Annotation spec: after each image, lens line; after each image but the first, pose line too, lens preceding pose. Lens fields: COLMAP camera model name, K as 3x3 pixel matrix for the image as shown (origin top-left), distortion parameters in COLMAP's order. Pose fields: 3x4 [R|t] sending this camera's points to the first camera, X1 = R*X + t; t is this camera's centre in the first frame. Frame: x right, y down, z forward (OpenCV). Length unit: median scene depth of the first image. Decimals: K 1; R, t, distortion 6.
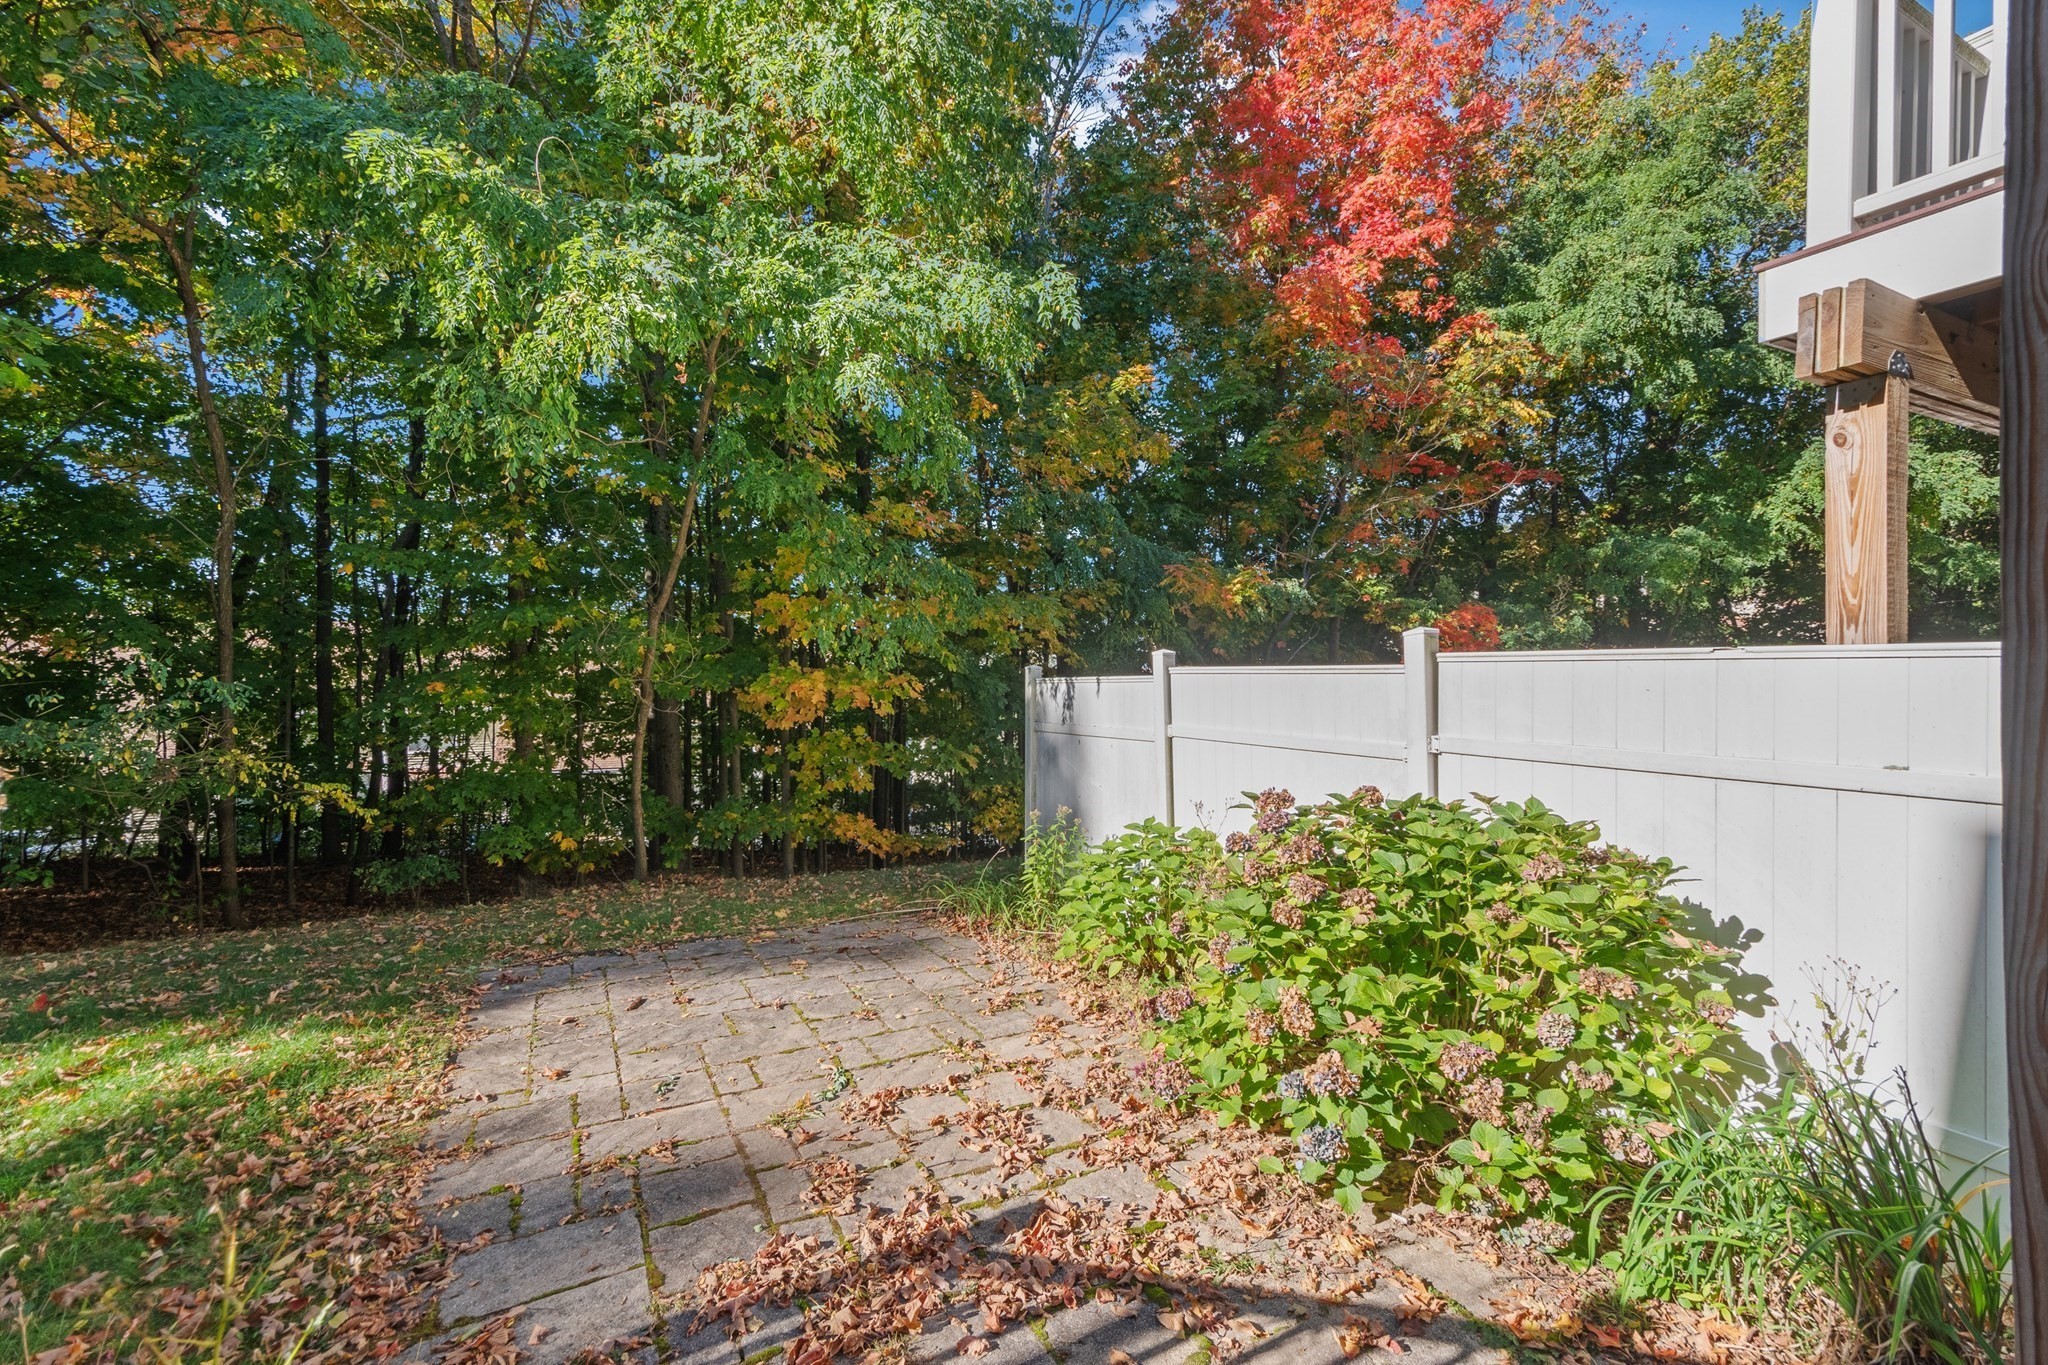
lens RADIAL K [[901.3, 0, 1020.5], [0, 901.3, 674.3], [0, 0, 1]] dist [0.020213, -0.000757]
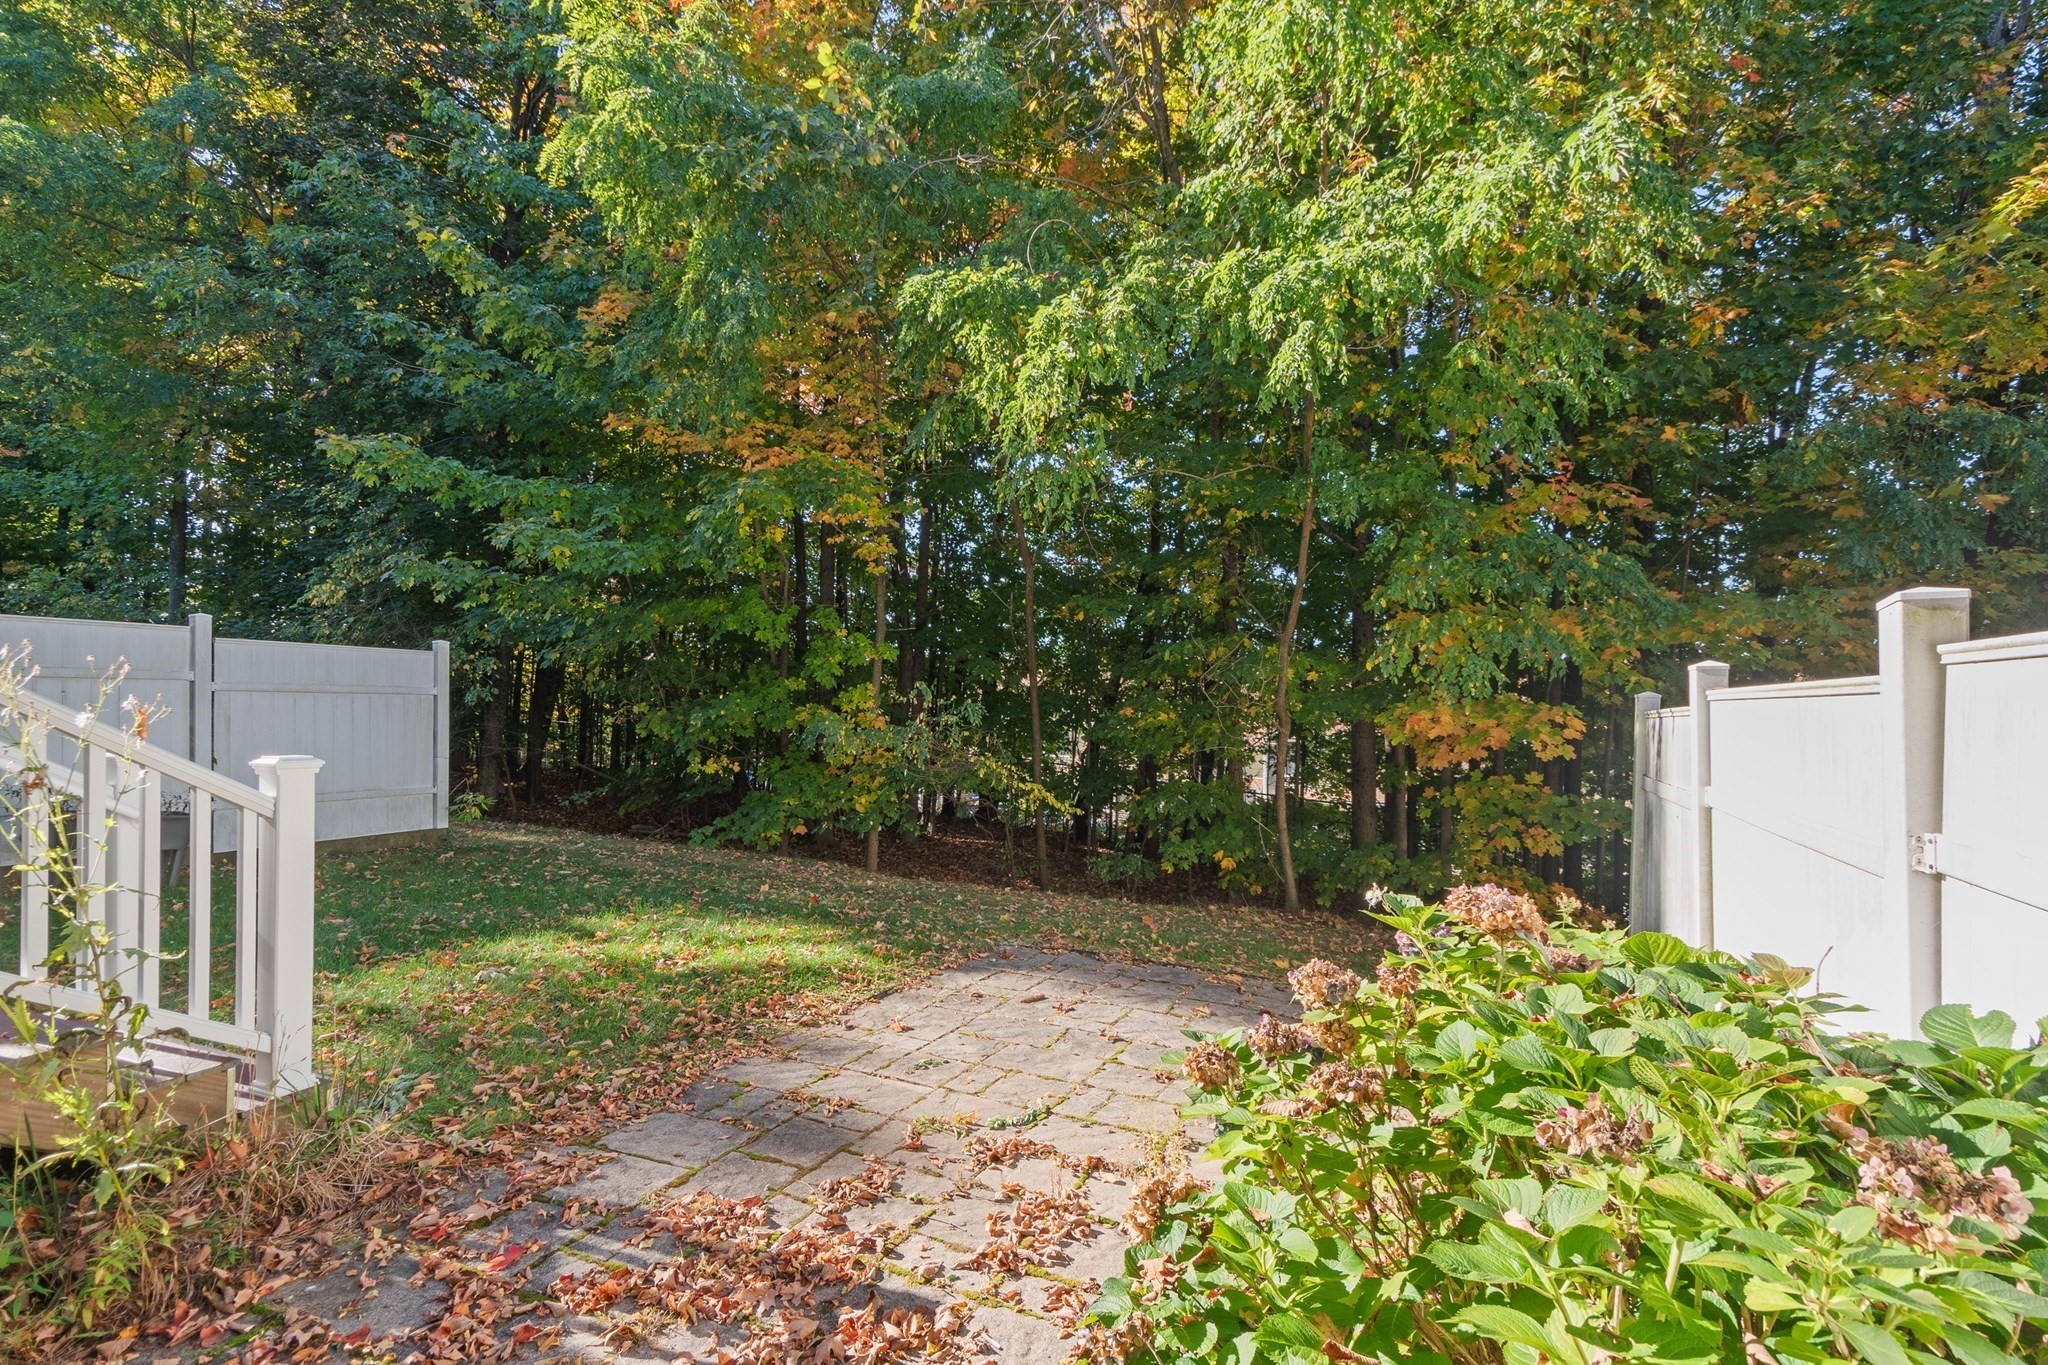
lens RADIAL K [[941.6, 0, 1040.6], [0, 941.6, 700.5], [0, 0, 1]] dist [0.023912, 0.000483]
pose [[0.613903, 0.009733, -0.789322, 0.579348], [-0.019360, 0.999809, -0.002729, 0.014182], [0.789144, 0.016957, 0.613974, 0.390229]]
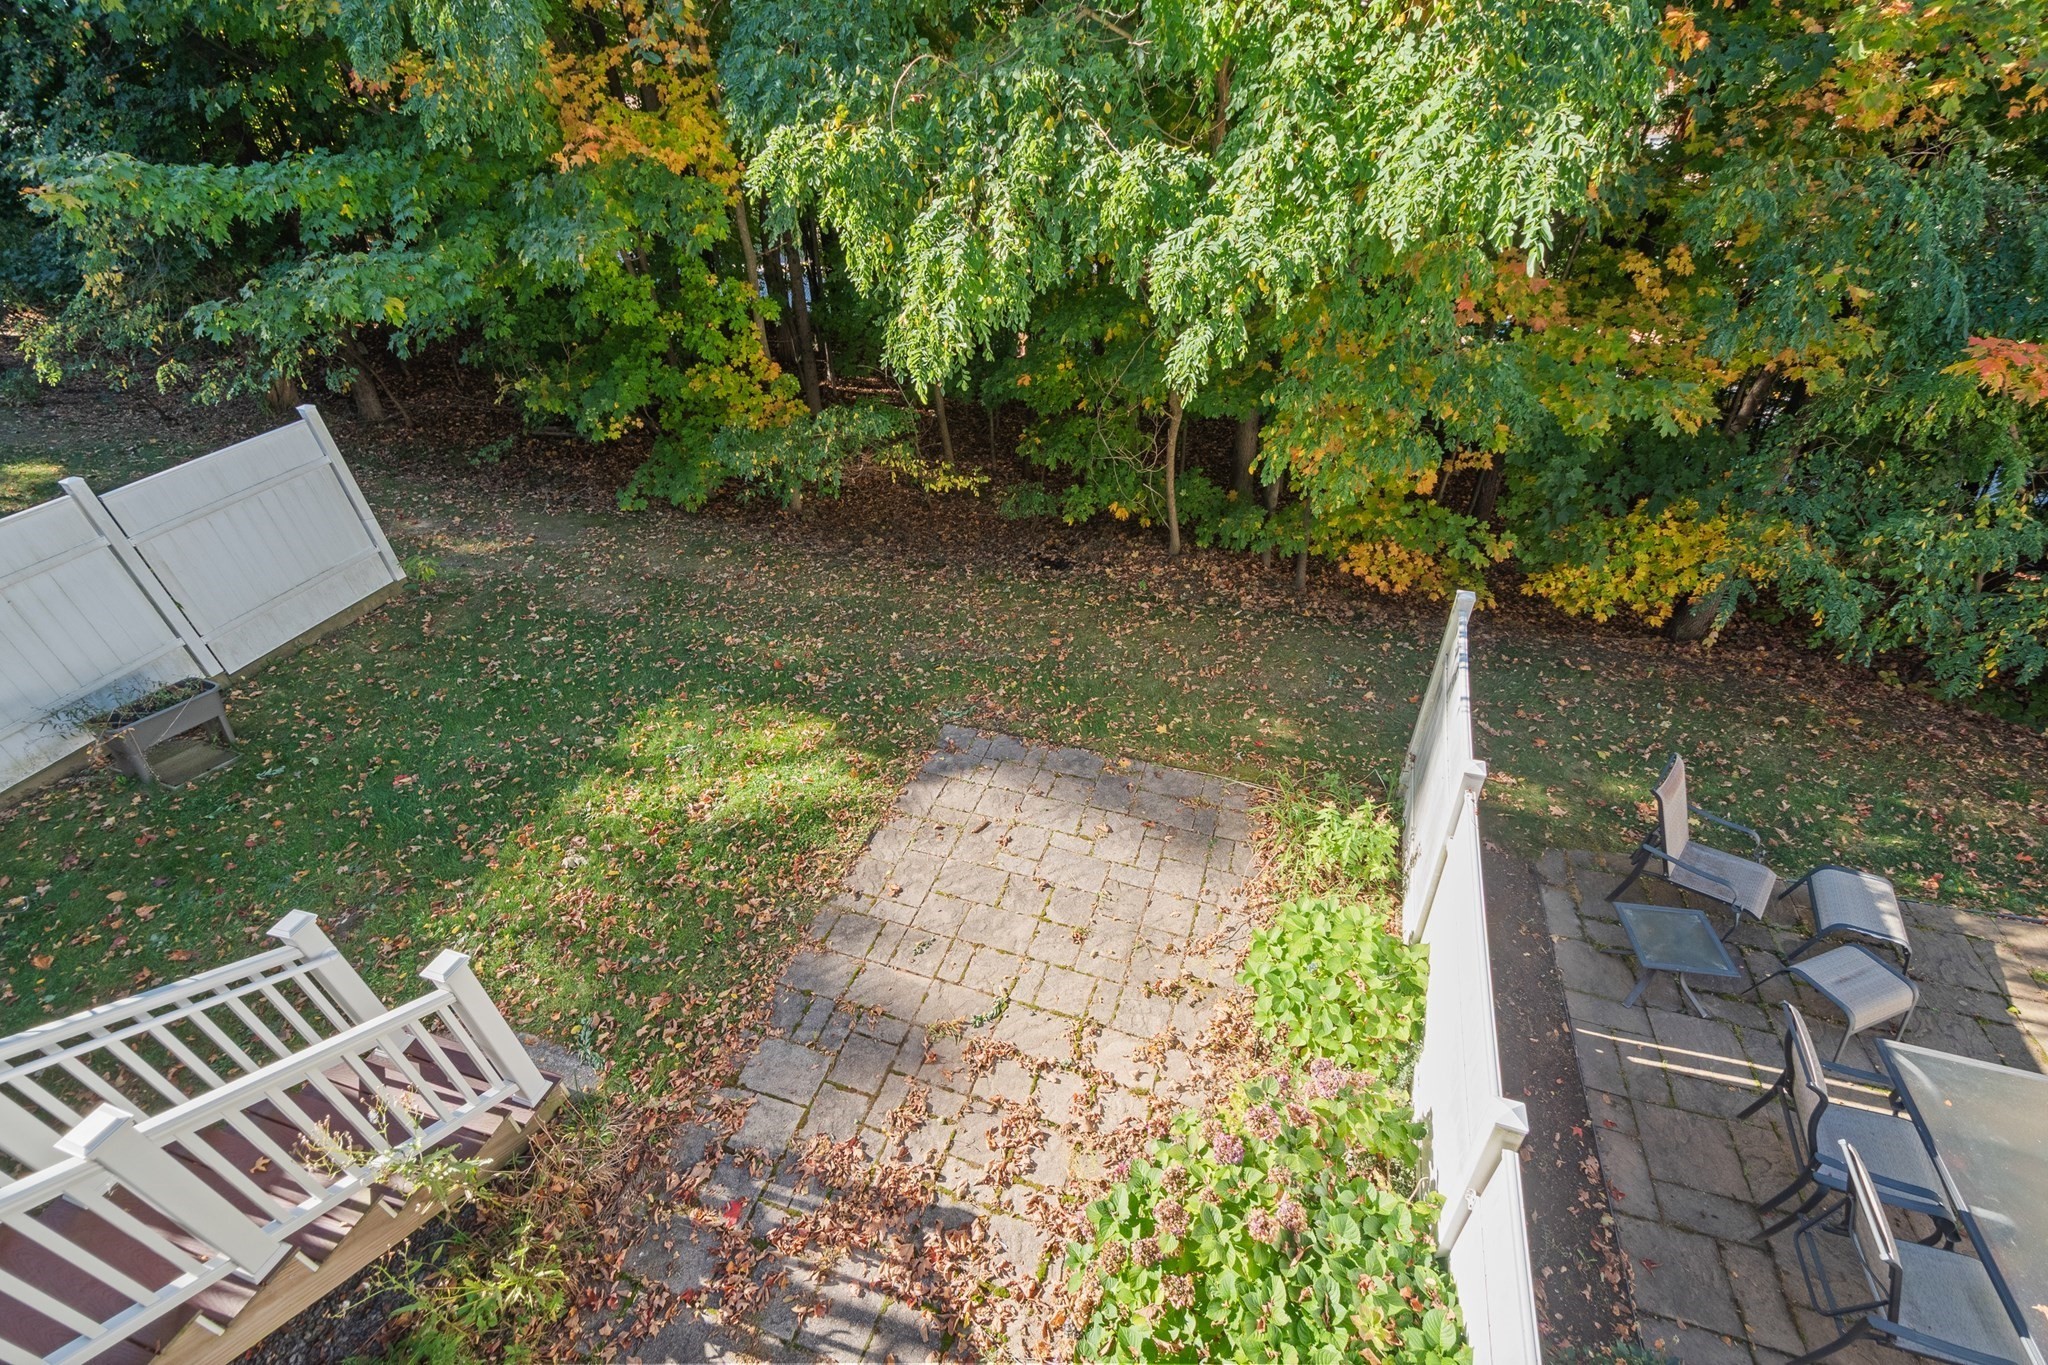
lens RADIAL K [[901.3, 0, 1013.9], [0, 901.3, 670.0], [0, 0, 1]] dist [0.020213, -0.000757]
pose [[0.688250, 0.406078, -0.601176, 0.492627], [0.042896, 0.804439, 0.592485, -0.889953], [0.724204, -0.433565, 0.536236, 0.452351]]
